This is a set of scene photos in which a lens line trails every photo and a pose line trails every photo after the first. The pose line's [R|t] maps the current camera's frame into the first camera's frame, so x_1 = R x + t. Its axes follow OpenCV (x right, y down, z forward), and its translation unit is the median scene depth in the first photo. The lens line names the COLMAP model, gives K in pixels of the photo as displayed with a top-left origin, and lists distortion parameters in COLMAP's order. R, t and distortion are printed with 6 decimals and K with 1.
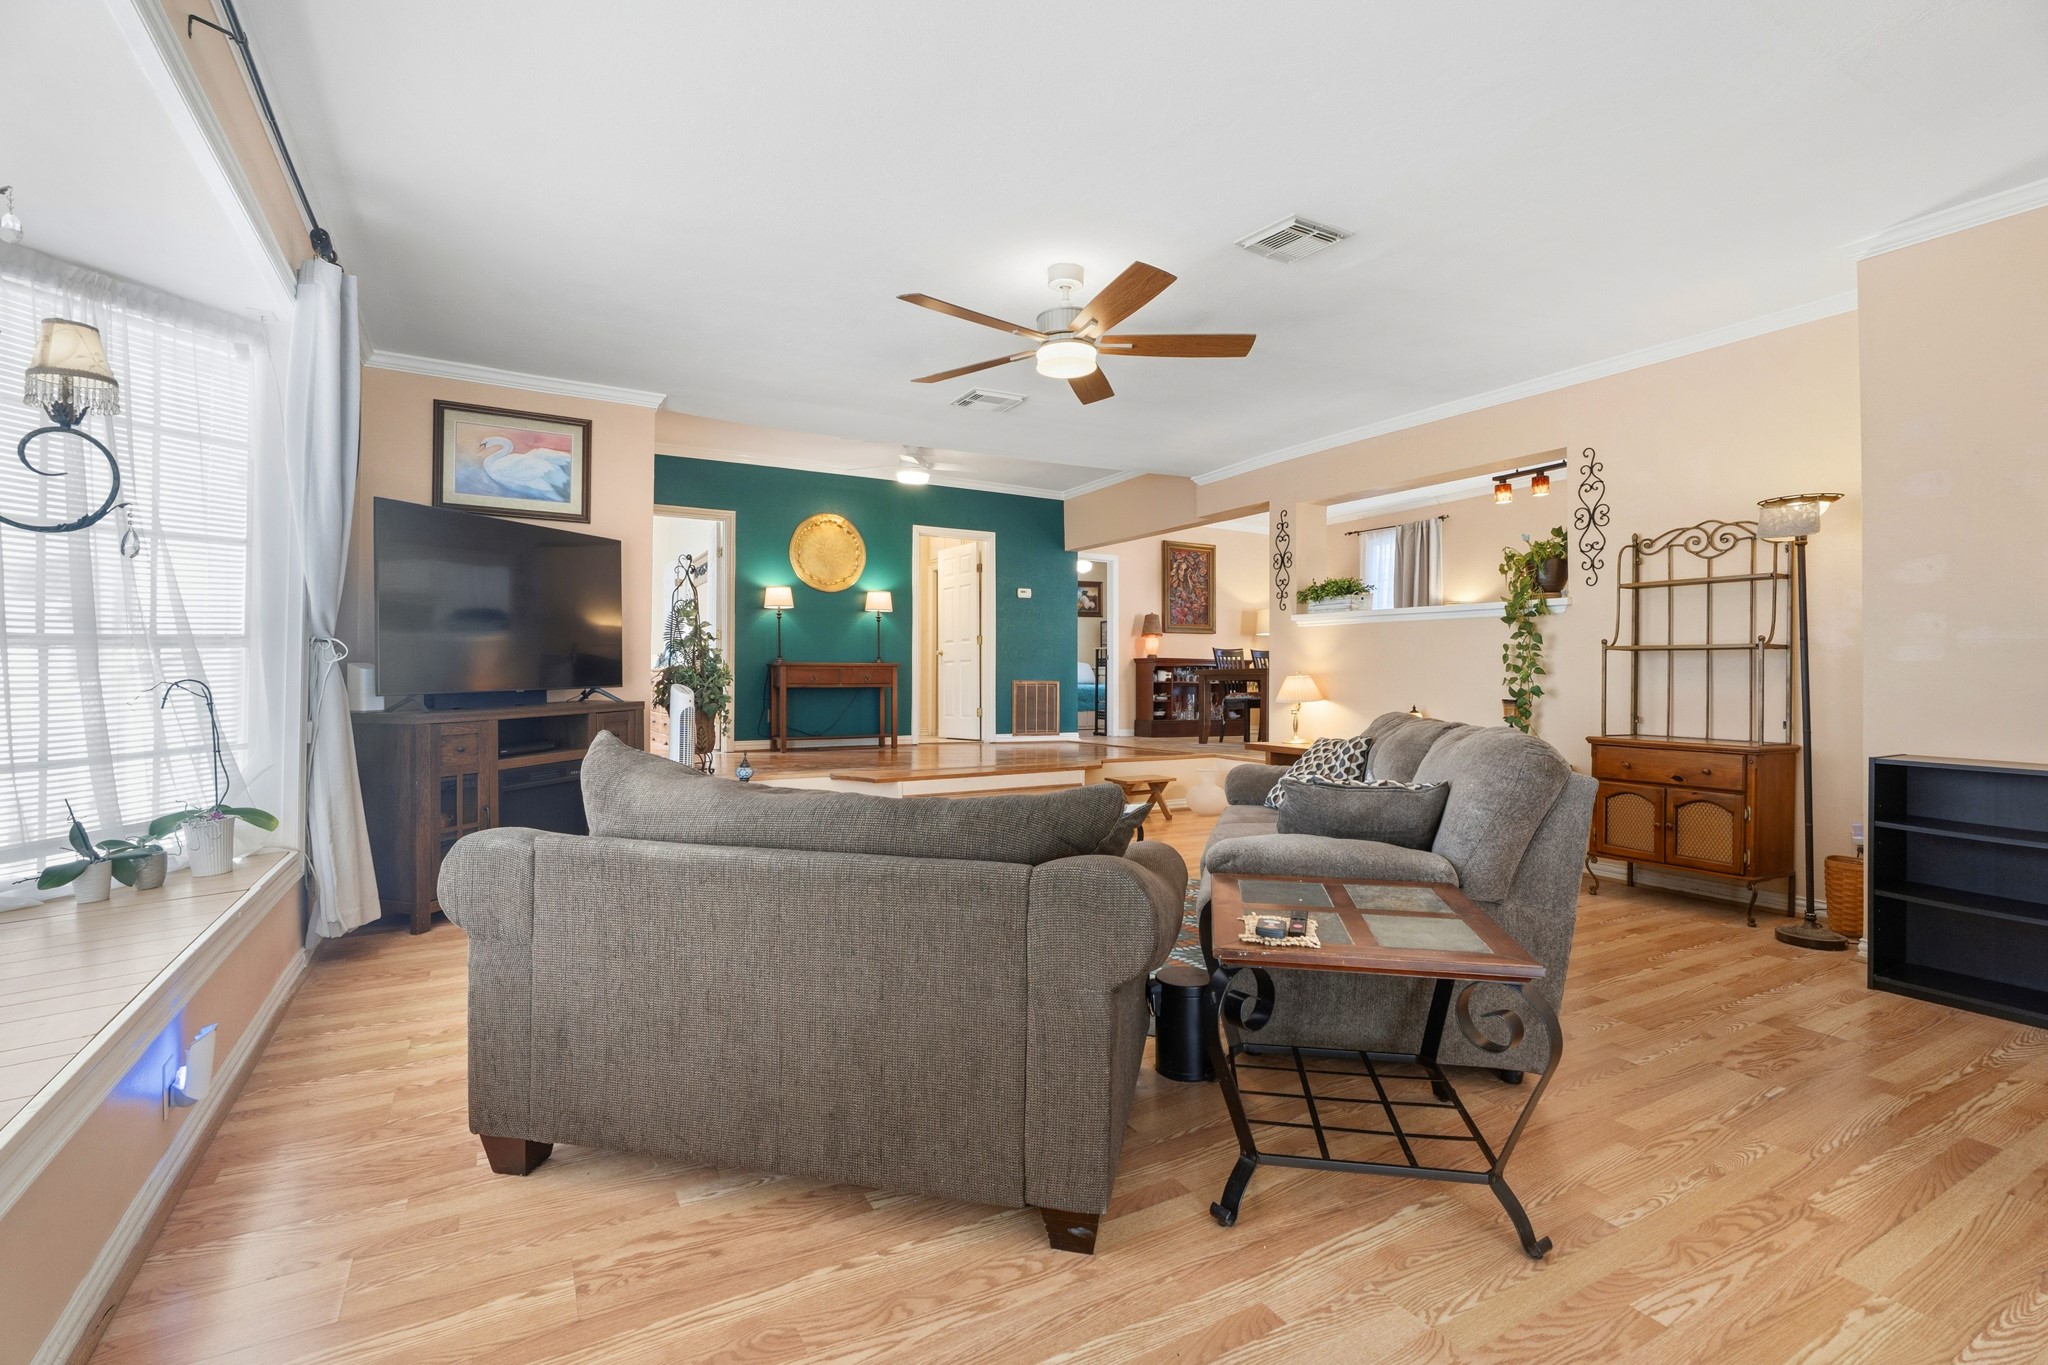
lens RADIAL K [[925.6, 0, 1030.1], [0, 925.6, 660.9], [0, 0, 1]] dist [0.006683, -0.002362]
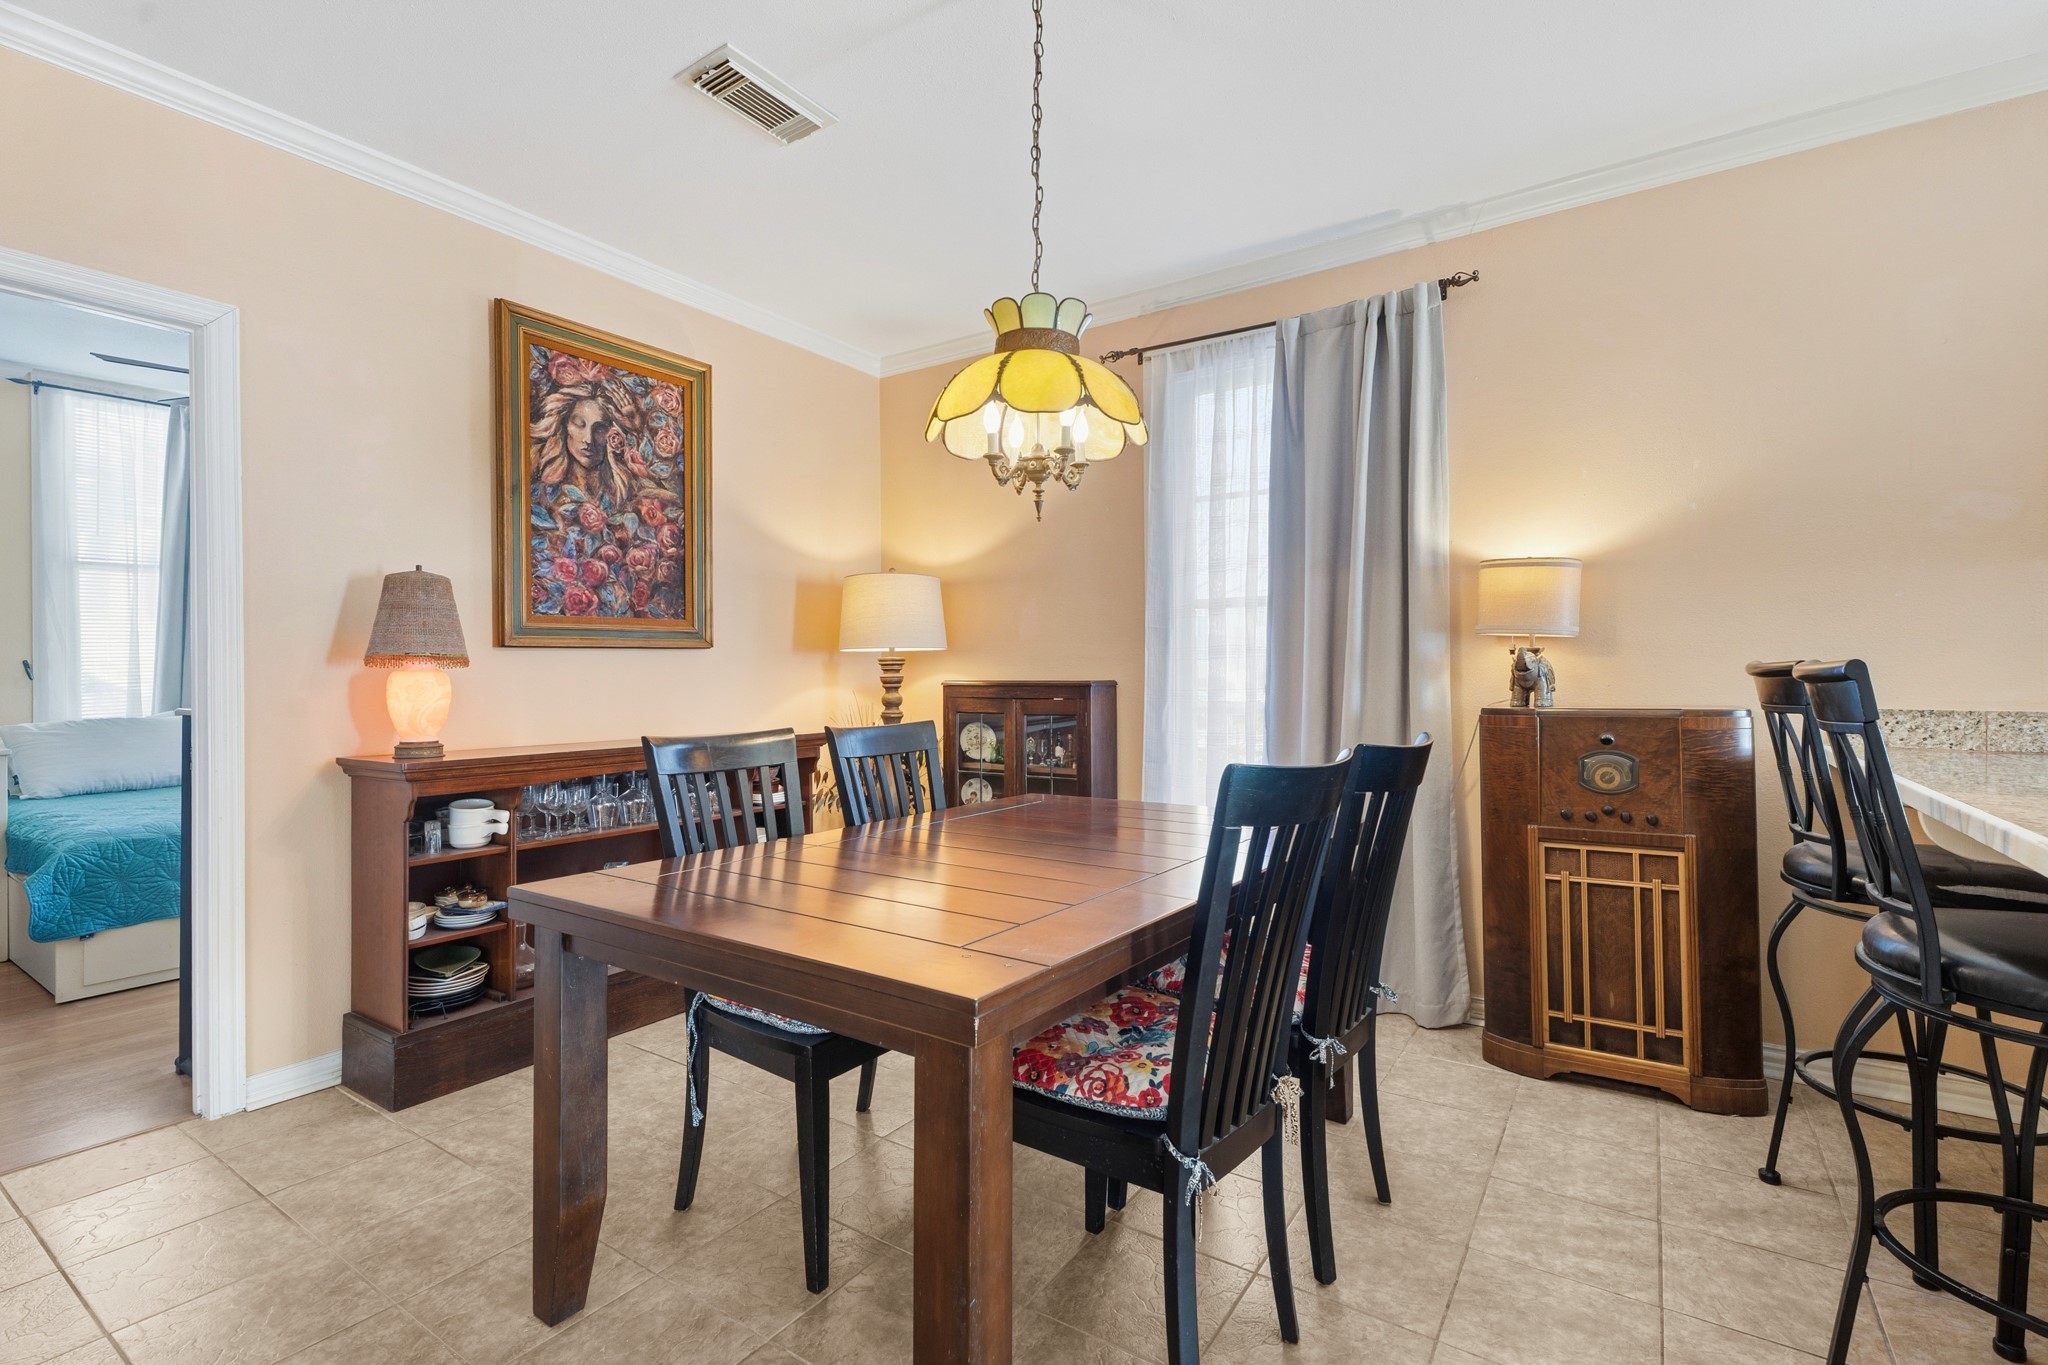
lens RADIAL K [[925.6, 0, 1018.5], [0, 925.6, 675.6], [0, 0, 1]] dist [0.006683, -0.002362]
pose [[0.901054, -0.009365, 0.433605, 0.262481], [-0.002496, 0.999638, 0.026777, -0.047921], [-0.433699, -0.025210, 0.900705, 1.118299]]
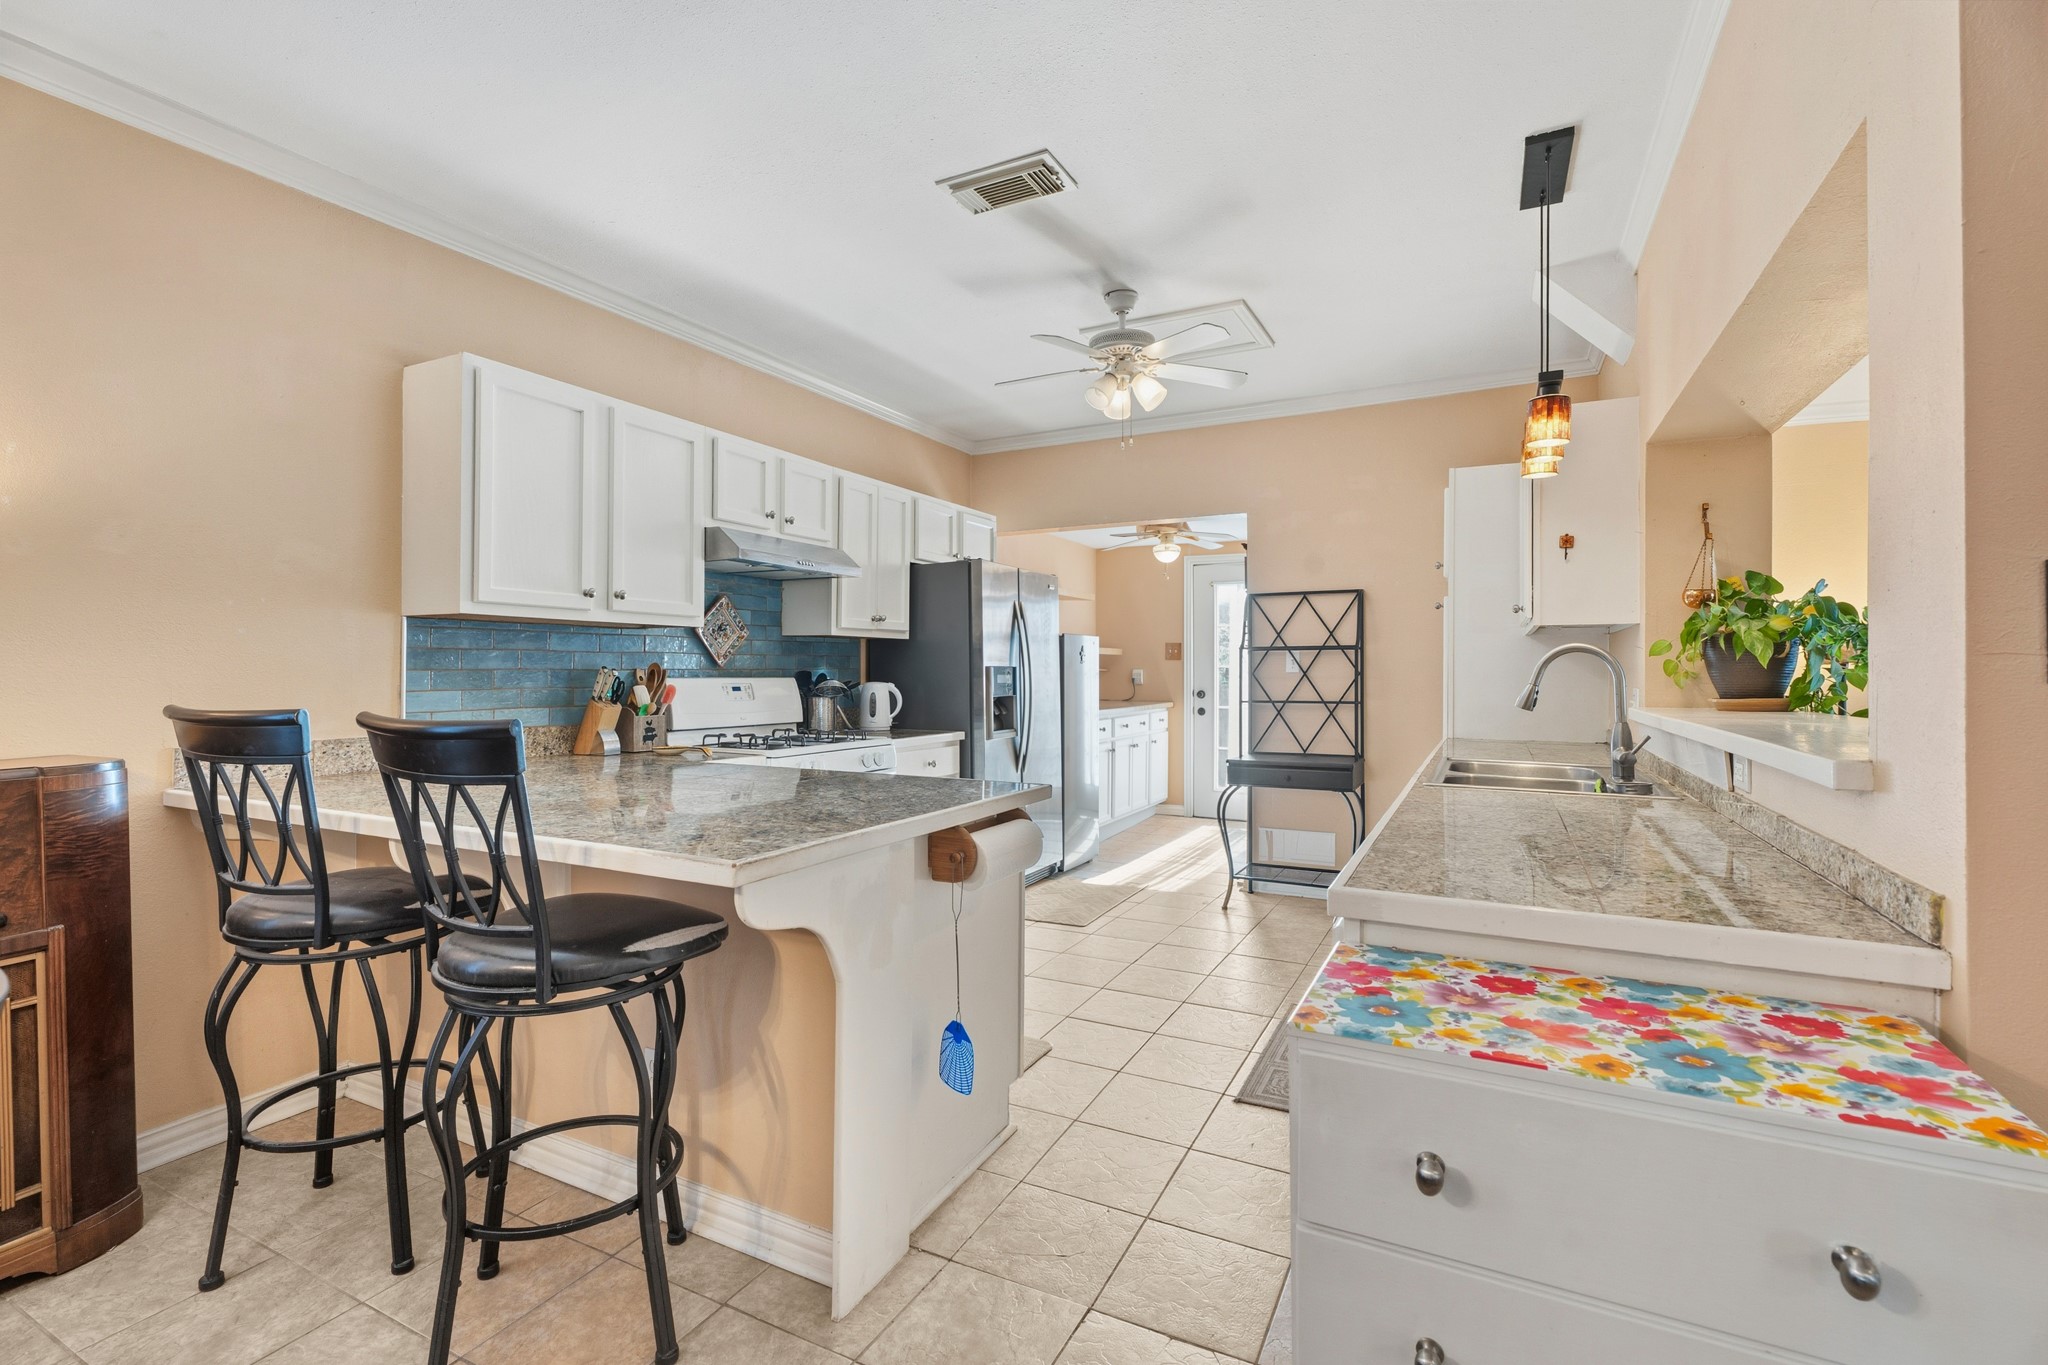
lens RADIAL K [[925.6, 0, 1036.1], [0, 925.6, 664.9], [0, 0, 1]] dist [0.006683, -0.002362]
pose [[-0.542961, -0.003064, 0.839753, 0.253857], [-0.020140, 0.999753, -0.009375, -0.059886], [-0.839517, -0.022003, -0.542888, 1.230385]]
